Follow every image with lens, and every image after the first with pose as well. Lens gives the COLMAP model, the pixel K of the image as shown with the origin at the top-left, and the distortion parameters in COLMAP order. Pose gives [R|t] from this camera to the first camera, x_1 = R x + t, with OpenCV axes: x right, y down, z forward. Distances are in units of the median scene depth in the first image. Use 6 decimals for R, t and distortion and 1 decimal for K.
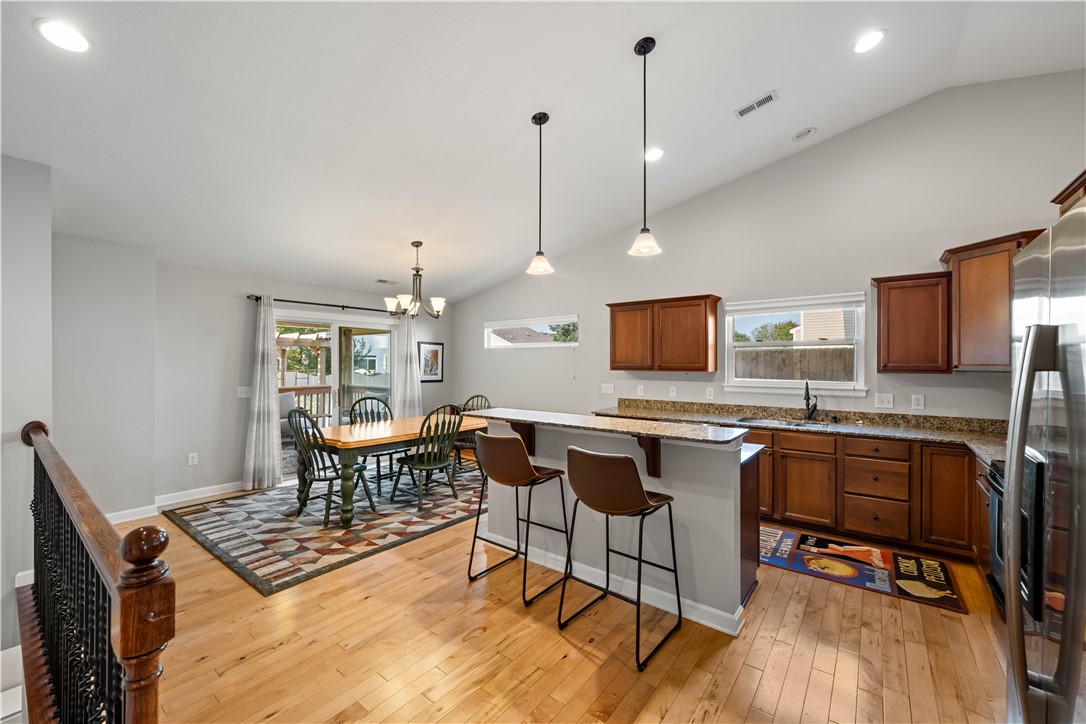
lens RADIAL K [[429.9, 0, 539.0], [0, 429.9, 361.8], [0, 0, 1]] dist [0.000921, -0.000152]
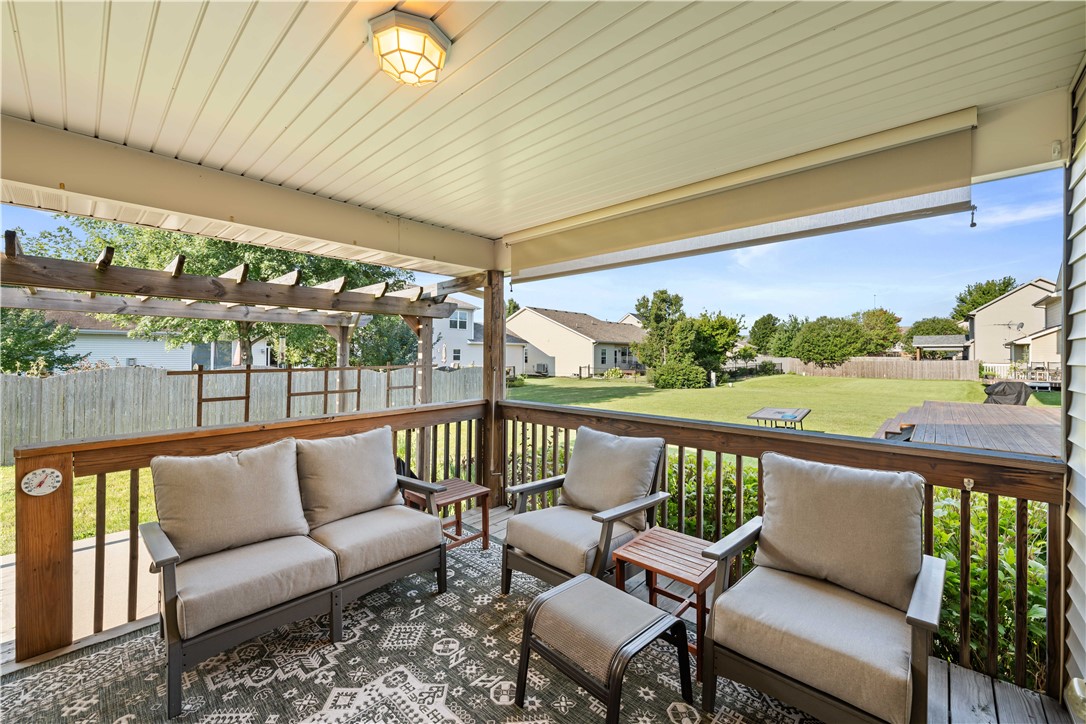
lens RADIAL K [[429.9, 0, 541.3], [0, 429.9, 359.1], [0, 0, 1]] dist [0.000921, -0.000152]
pose [[0.996720, 0.007251, -0.080604, -0.406907], [-0.007292, 0.999973, -0.000217, 0.012907], [0.080600, 0.000804, 0.996746, 0.648386]]
